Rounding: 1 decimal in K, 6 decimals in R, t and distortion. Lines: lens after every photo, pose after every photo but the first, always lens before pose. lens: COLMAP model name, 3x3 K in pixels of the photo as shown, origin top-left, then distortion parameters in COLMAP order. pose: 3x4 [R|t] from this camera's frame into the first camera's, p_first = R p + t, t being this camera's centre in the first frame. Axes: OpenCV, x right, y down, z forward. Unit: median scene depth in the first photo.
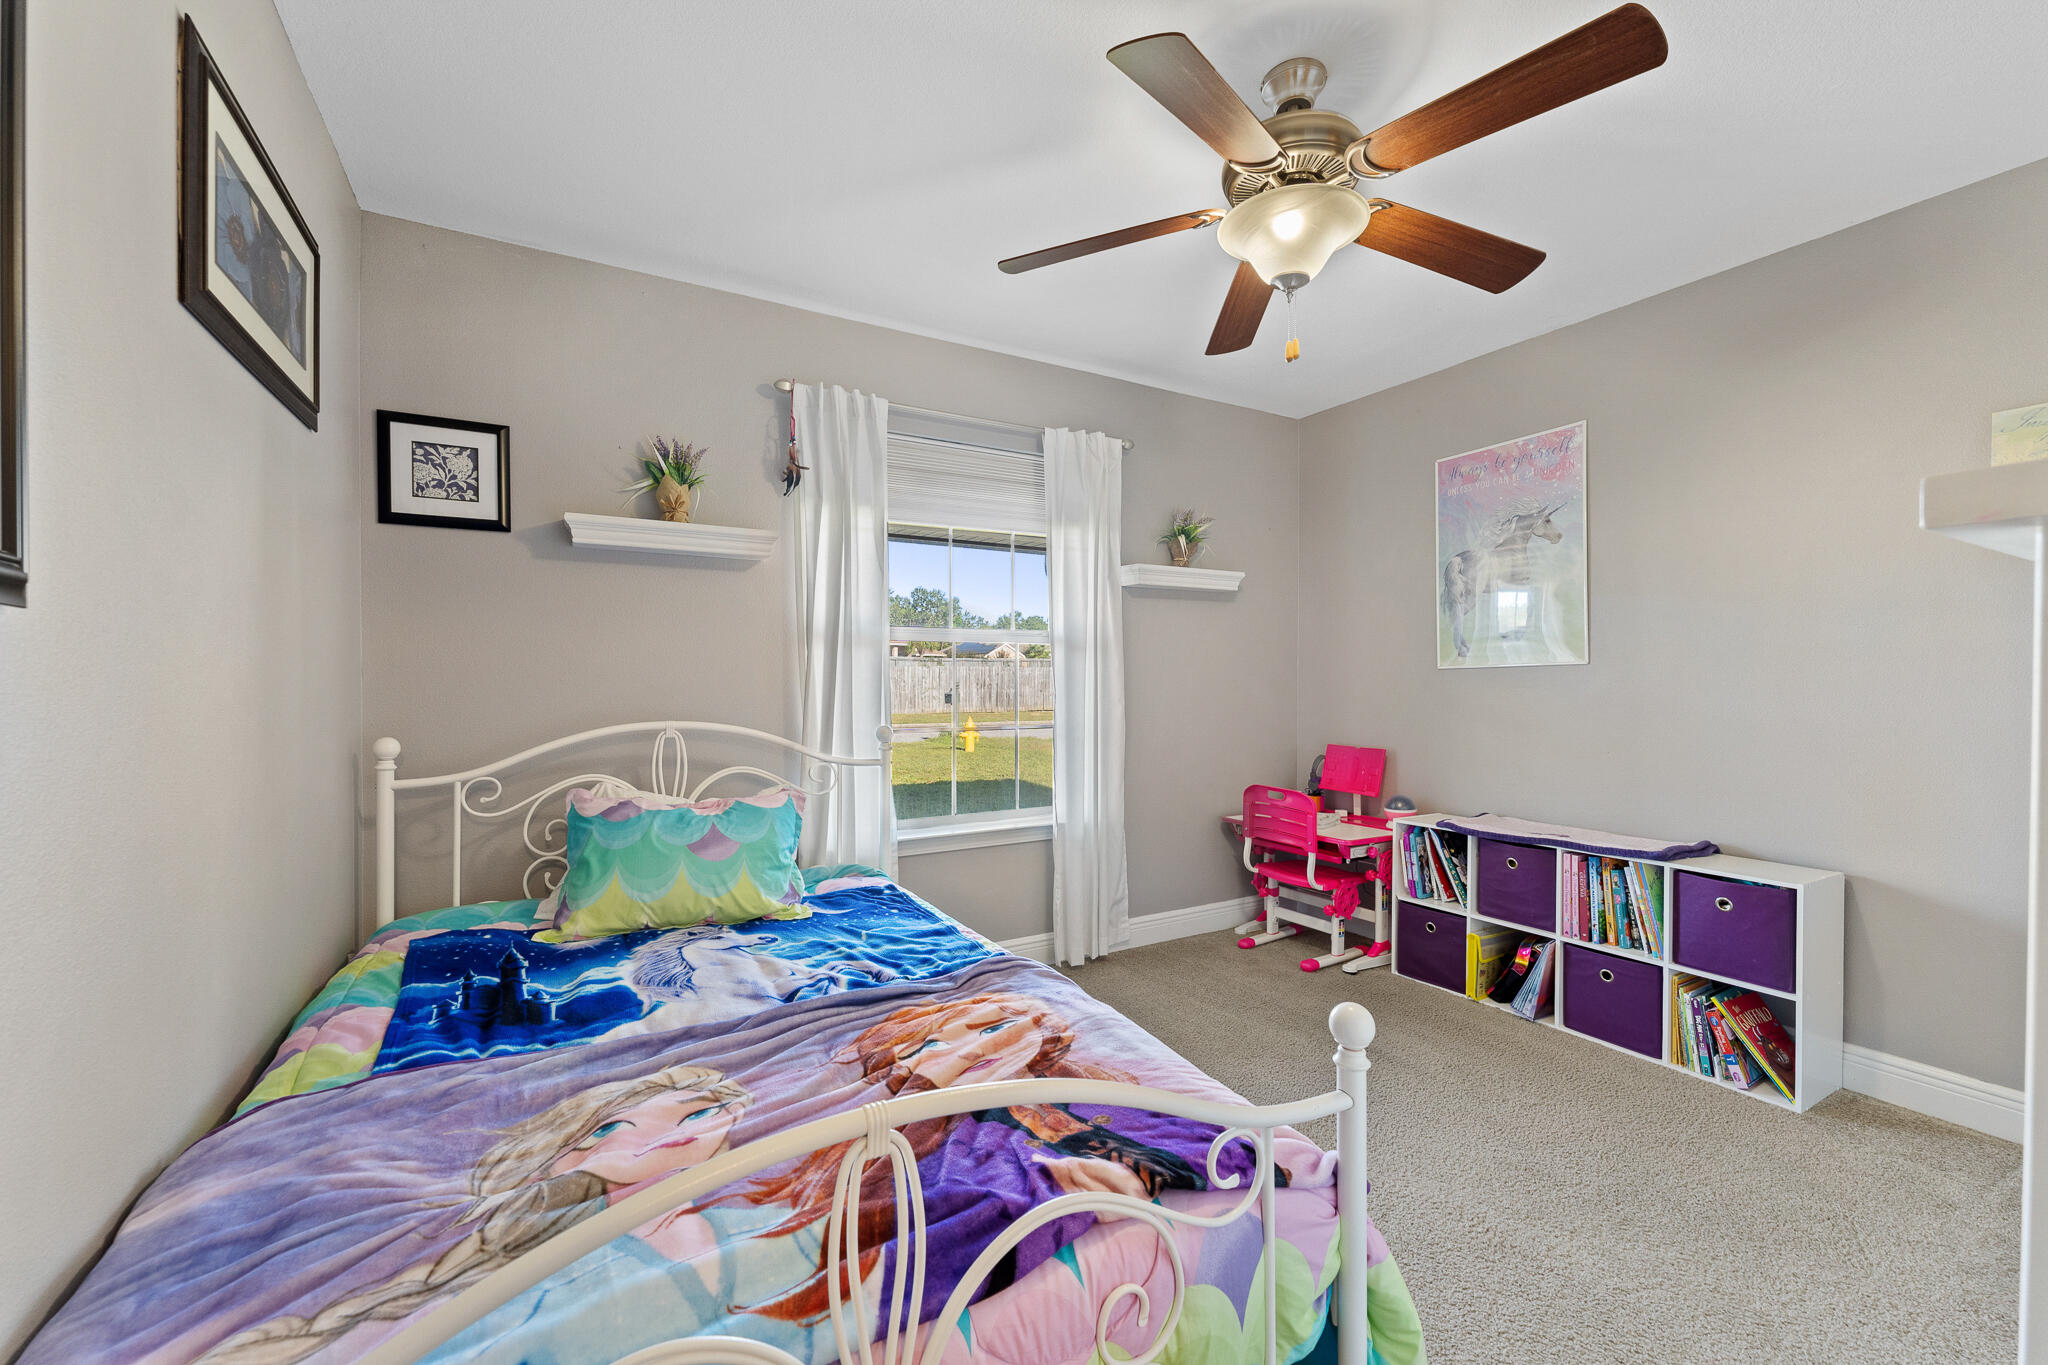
lens RADIAL K [[826.7, 0, 1027.9], [0, 826.7, 674.7], [0, 0, 1]] dist [-0.000088, -0.000338]
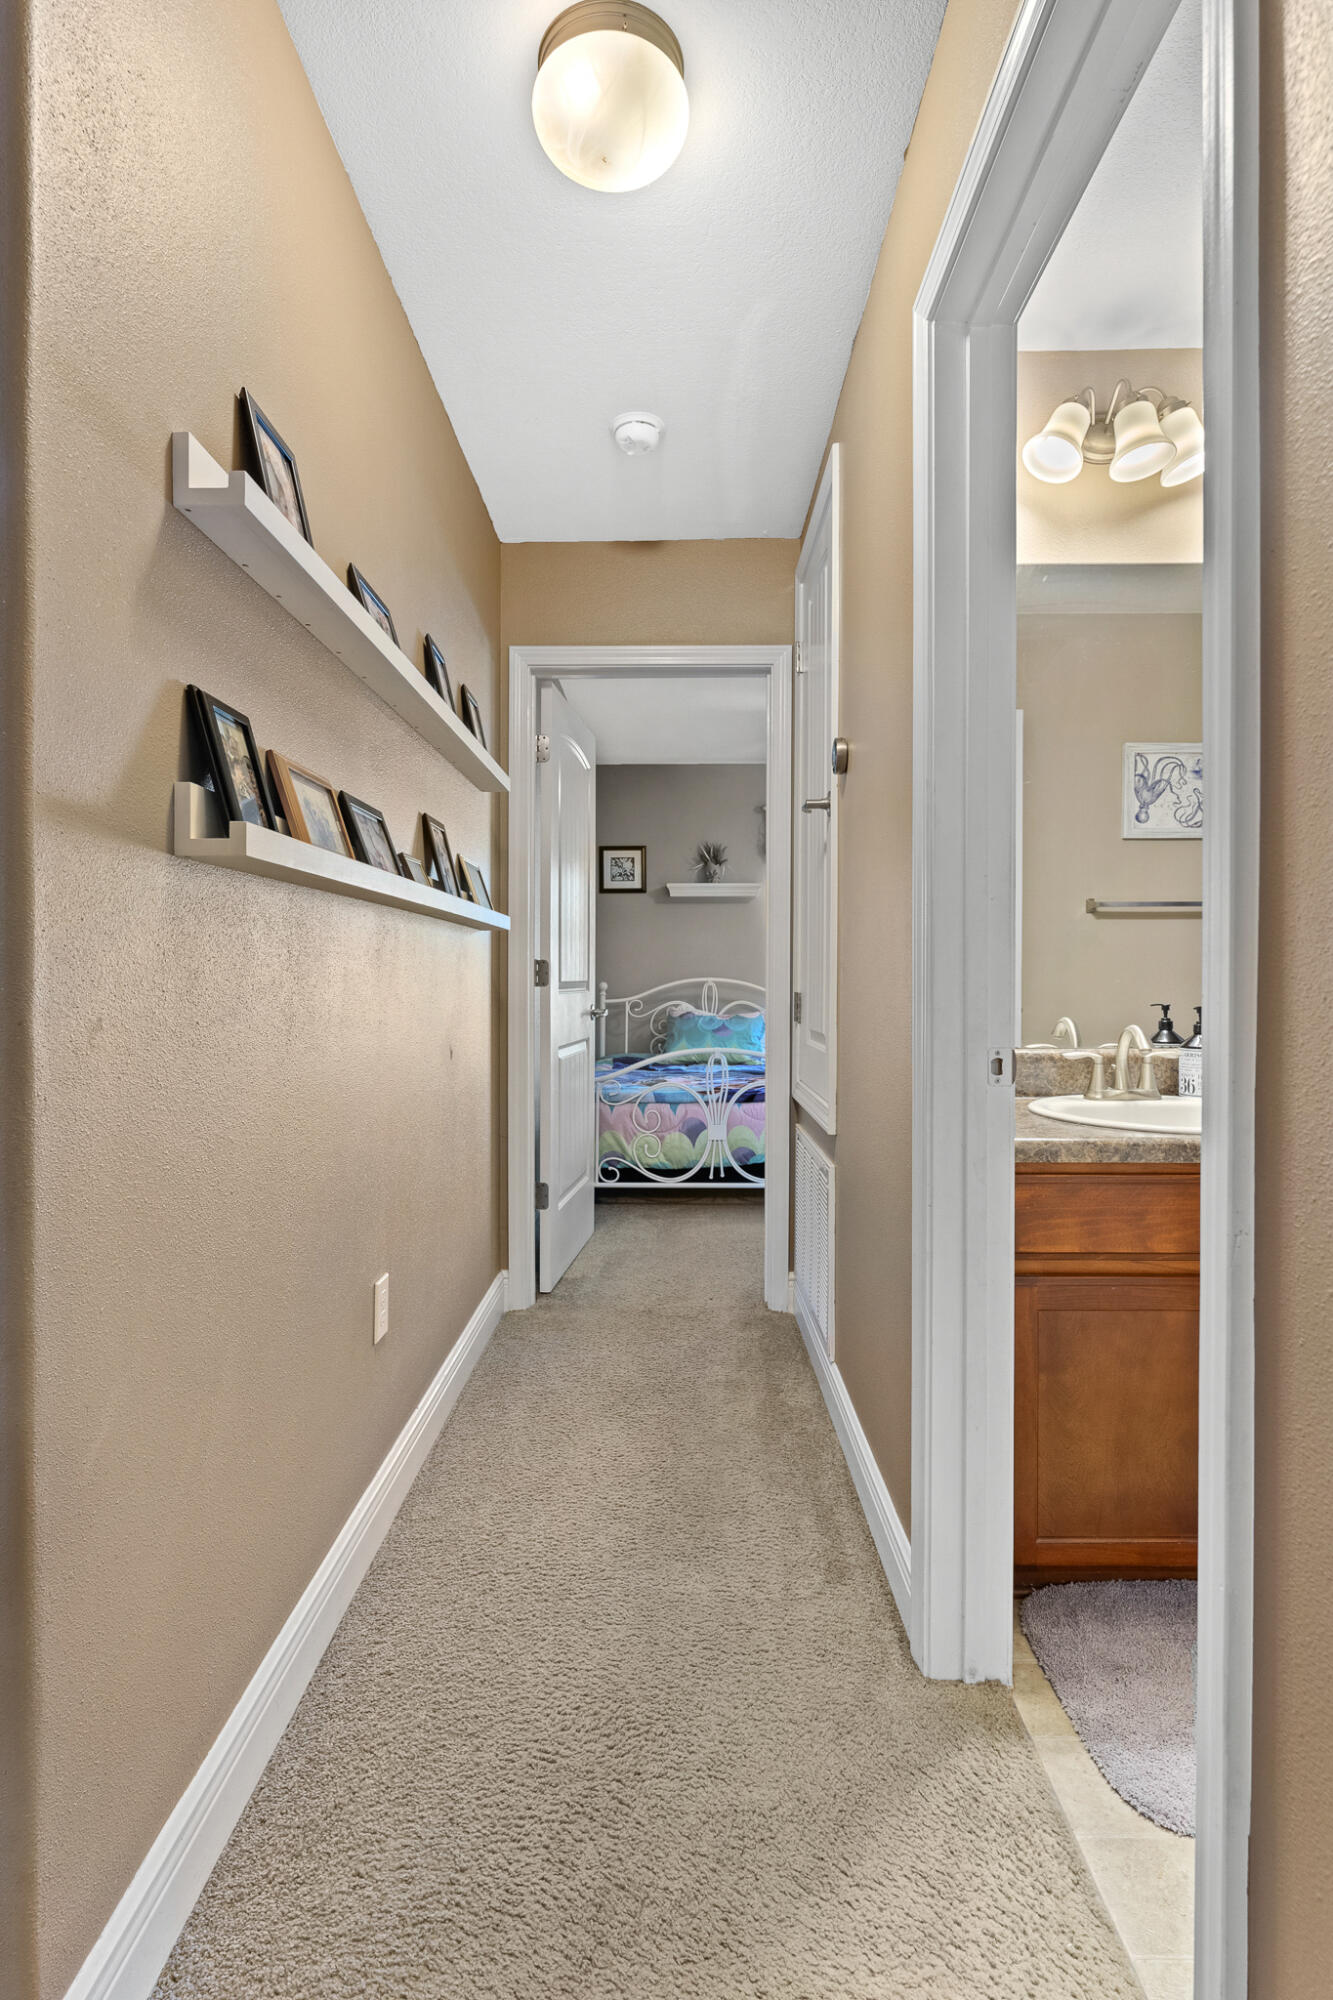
lens RADIAL K [[964.9, 0, 663.7], [0, 964.9, 983.3], [0, 0, 1]] dist [-0.001225, -0.000080]
pose [[0.859220, 0.004372, -0.511587, 0.769695], [-0.001826, 0.999983, 0.005479, 0.059278], [0.511602, -0.003773, 0.859214, -1.249067]]
